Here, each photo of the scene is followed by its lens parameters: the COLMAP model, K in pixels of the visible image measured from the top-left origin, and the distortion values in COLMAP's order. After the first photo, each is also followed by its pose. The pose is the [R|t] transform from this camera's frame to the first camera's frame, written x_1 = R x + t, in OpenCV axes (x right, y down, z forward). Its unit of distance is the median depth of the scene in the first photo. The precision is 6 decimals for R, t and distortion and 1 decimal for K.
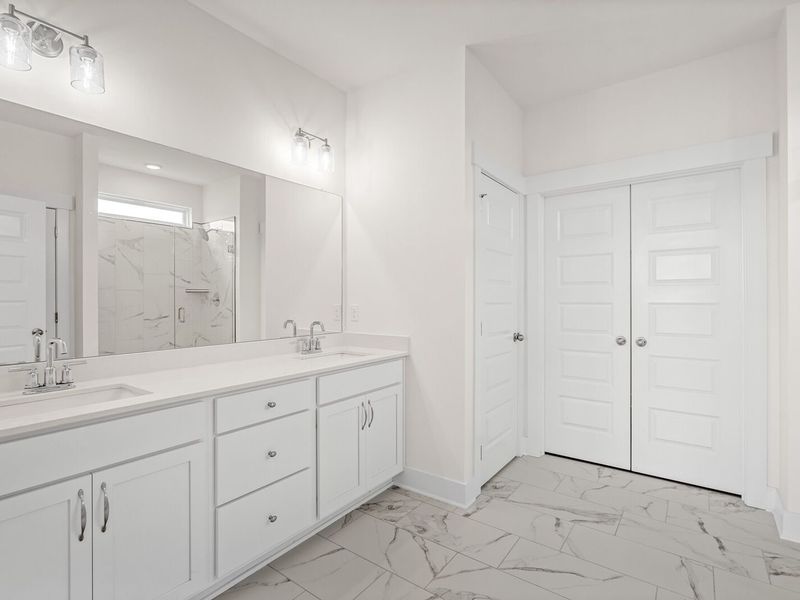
lens RADIAL K [[398.1, 0, 393.7], [0, 398.1, 302.4], [0, 0, 1]] dist [-0.004612, -0.000917]
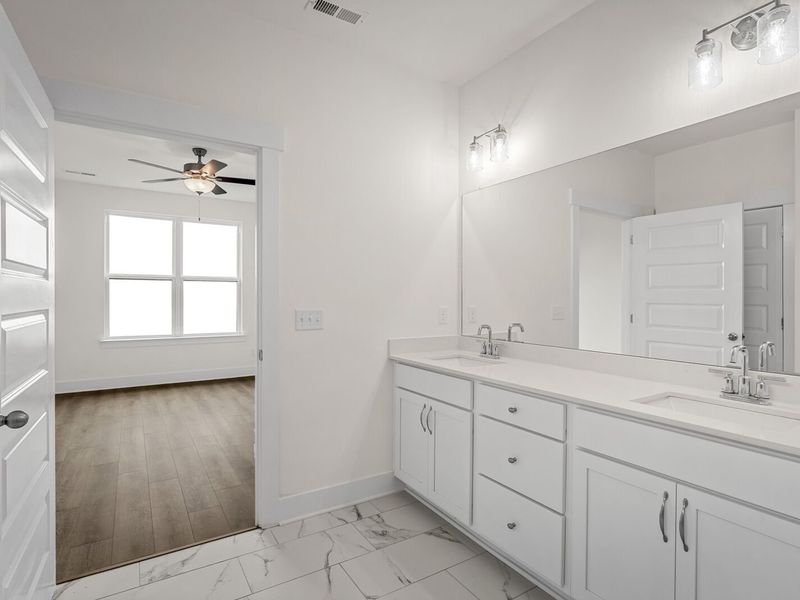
lens RADIAL K [[661.2, 0, 397.4], [0, 661.2, 297.7], [0, 0, 1]] dist [-0.015242, 0.002843]
pose [[-0.525444, -0.001378, -0.850827, 1.198804], [-0.007870, 0.999964, 0.003240, -0.022770], [0.850792, 0.008399, -0.525436, 1.566434]]
